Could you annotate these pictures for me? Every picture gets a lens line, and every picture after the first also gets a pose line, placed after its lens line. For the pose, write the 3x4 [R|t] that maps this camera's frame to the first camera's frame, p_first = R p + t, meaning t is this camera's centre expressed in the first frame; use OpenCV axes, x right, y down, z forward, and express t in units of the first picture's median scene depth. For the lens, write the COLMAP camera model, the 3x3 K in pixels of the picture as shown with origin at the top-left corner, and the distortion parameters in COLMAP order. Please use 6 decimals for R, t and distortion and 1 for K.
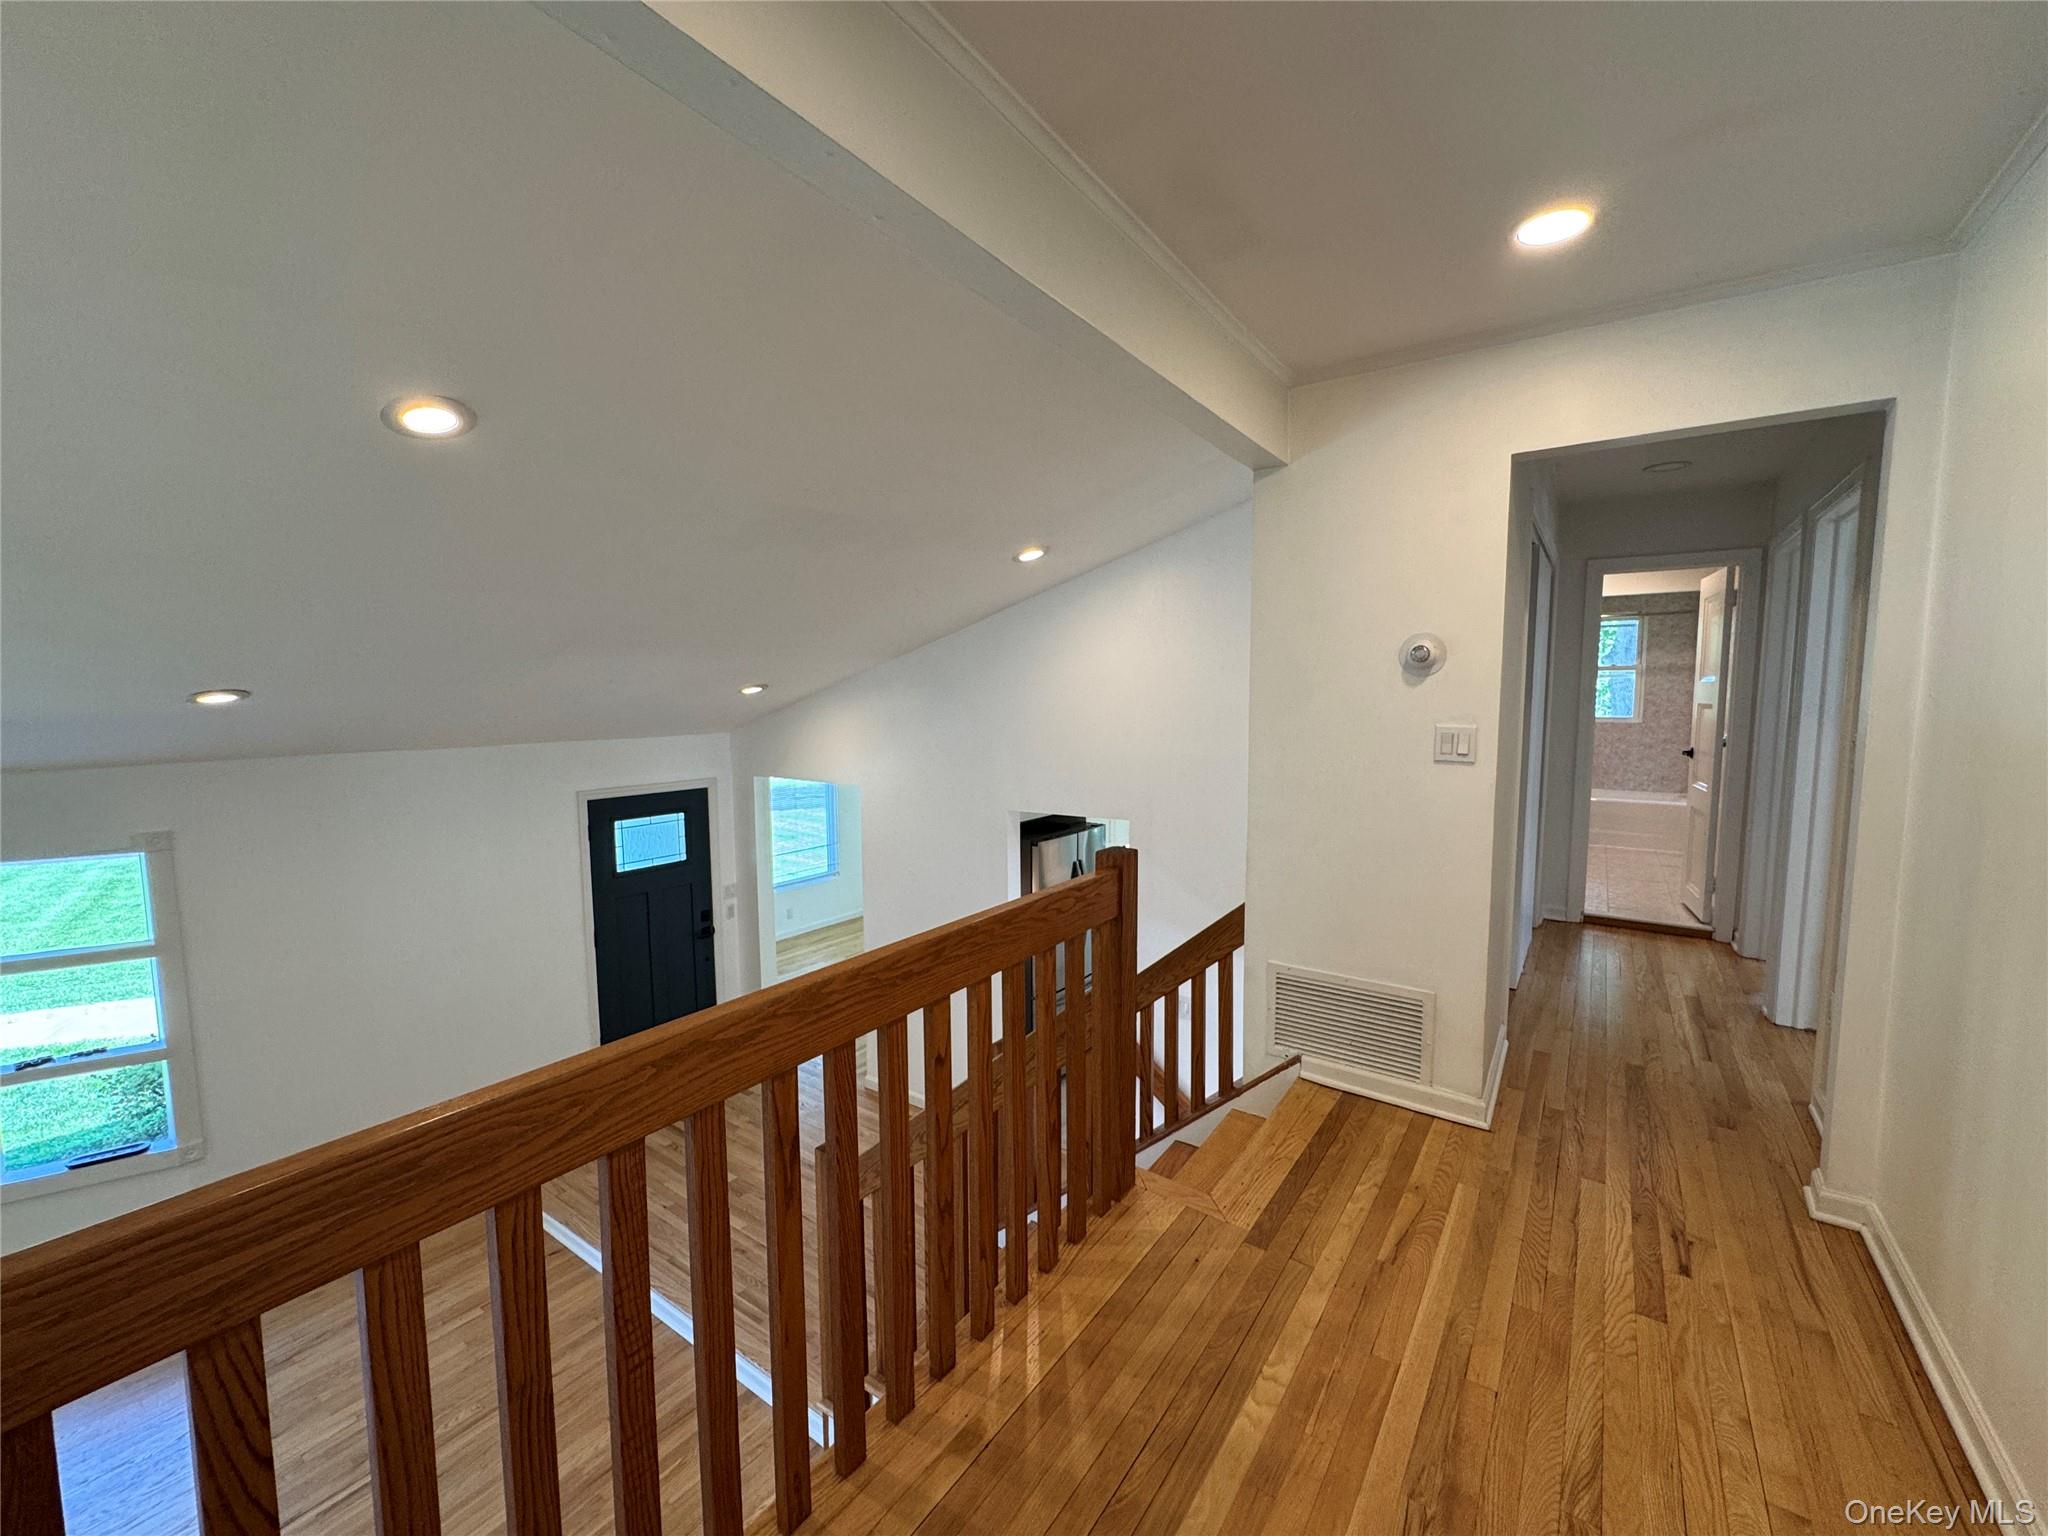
lens RADIAL K [[820.1, 0, 1024.0], [0, 820.1, 768.0], [0, 0, 1]] dist [-0.003272, 0.000726]
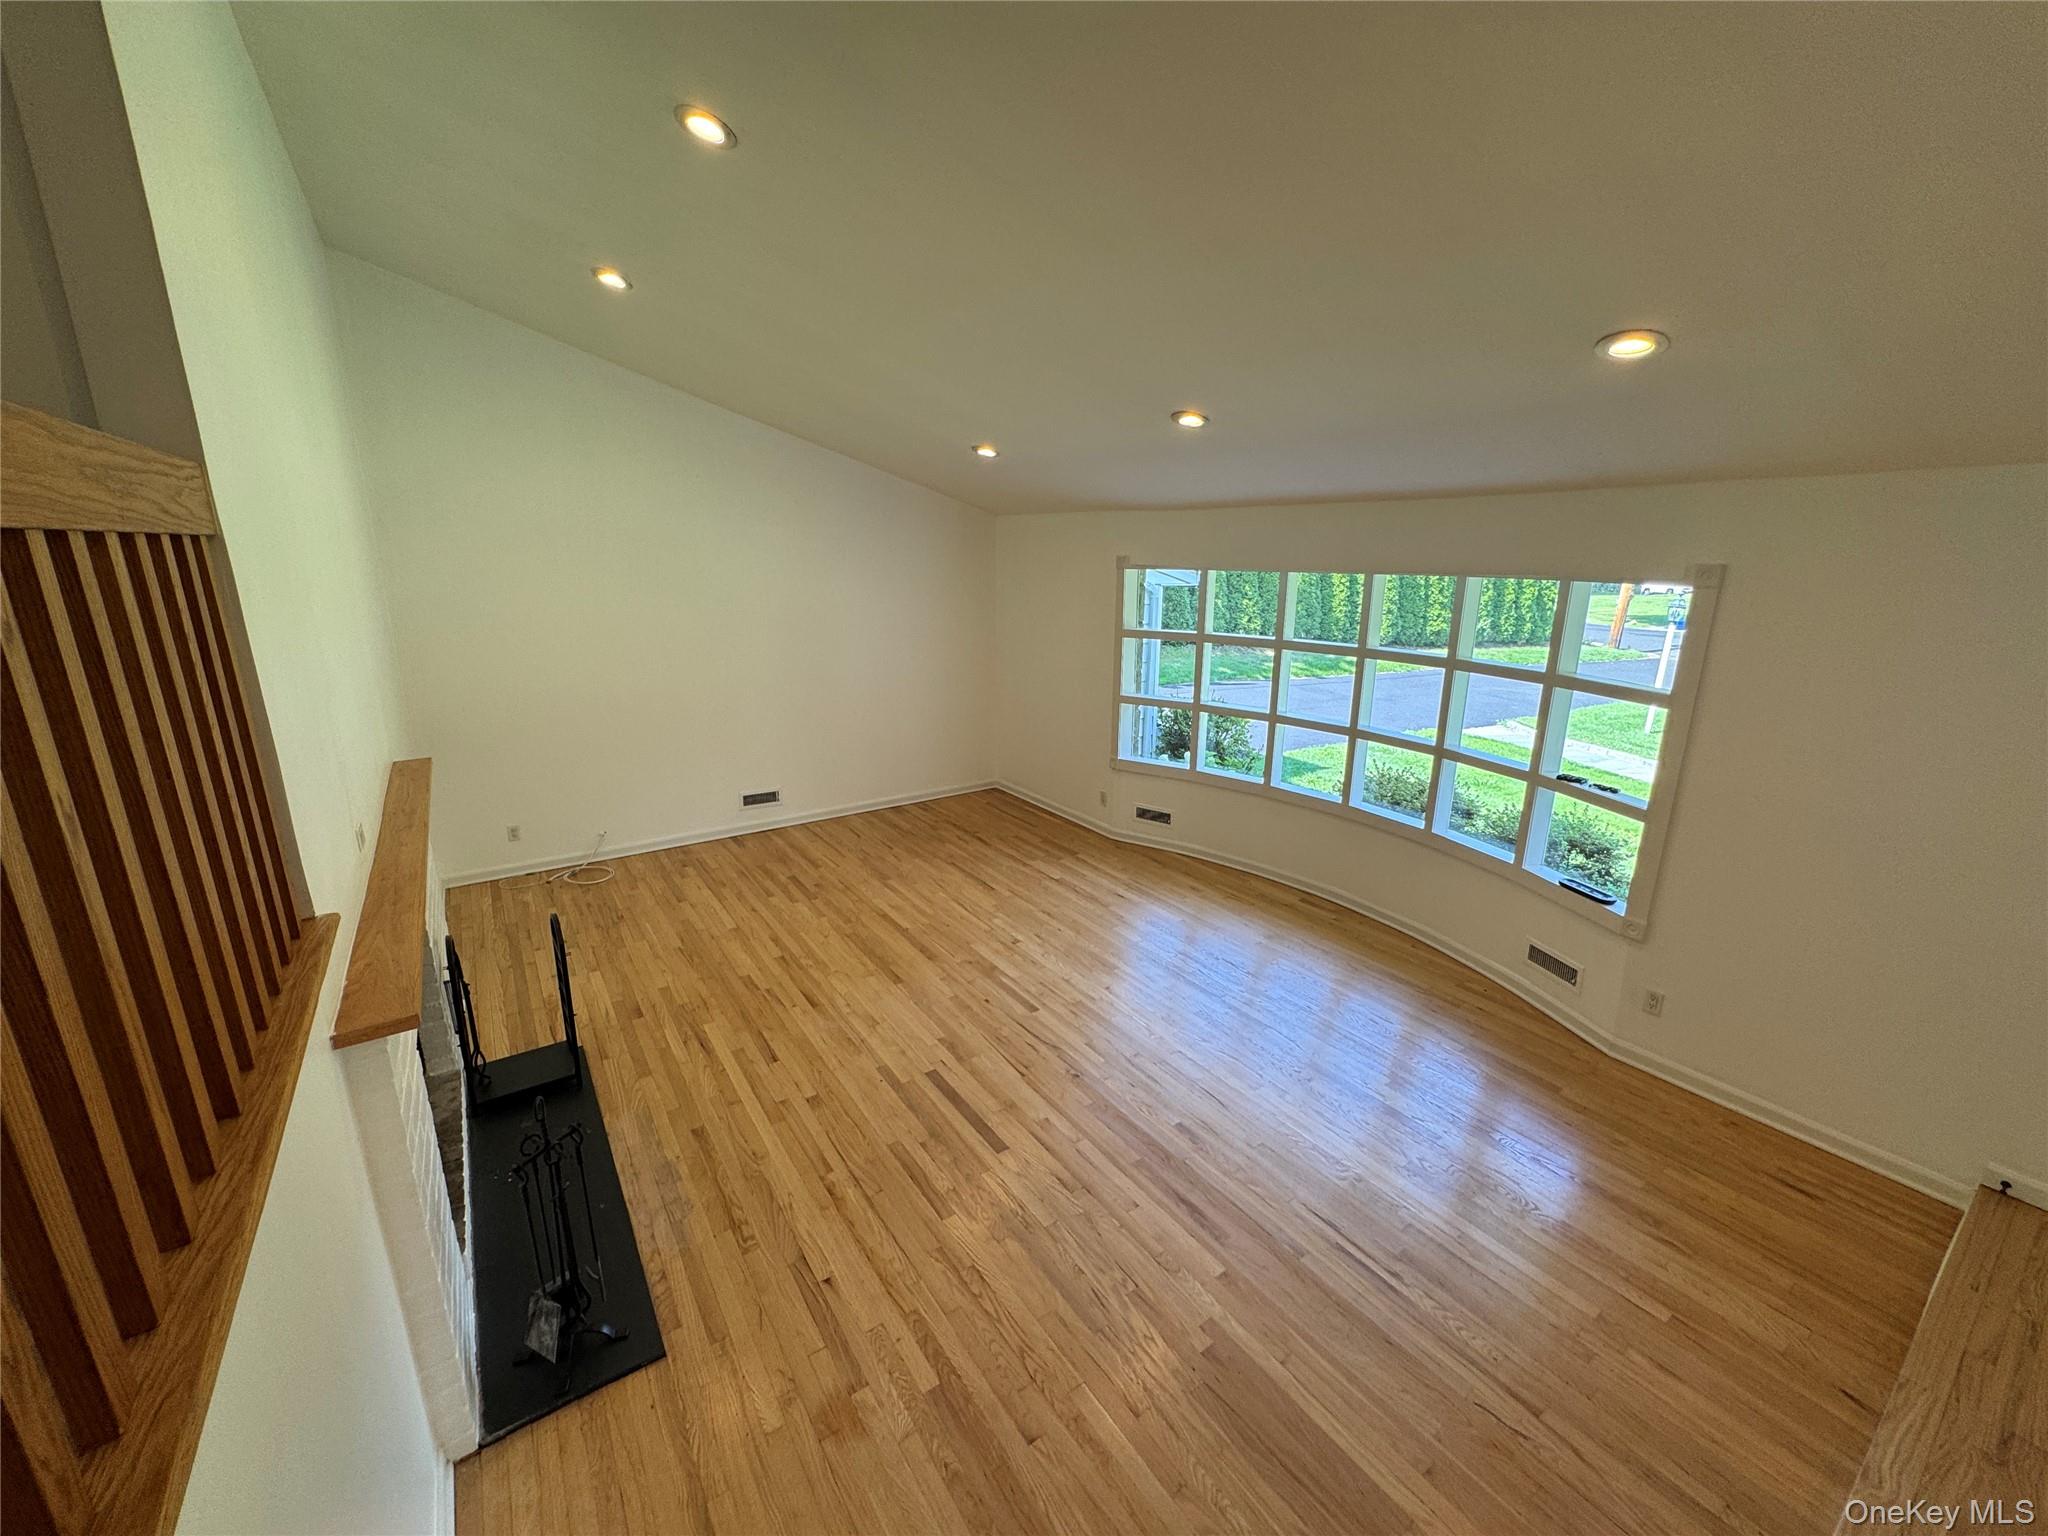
lens RADIAL K [[820.1, 0, 1024.0], [0, 820.1, 768.0], [0, 0, 1]] dist [-0.003272, 0.000726]
pose [[-0.349690, 0.245608, -0.904098, 0.004863], [-0.086226, 0.952491, 0.292106, 0.092454], [0.932889, 0.180104, -0.311899, 0.636718]]
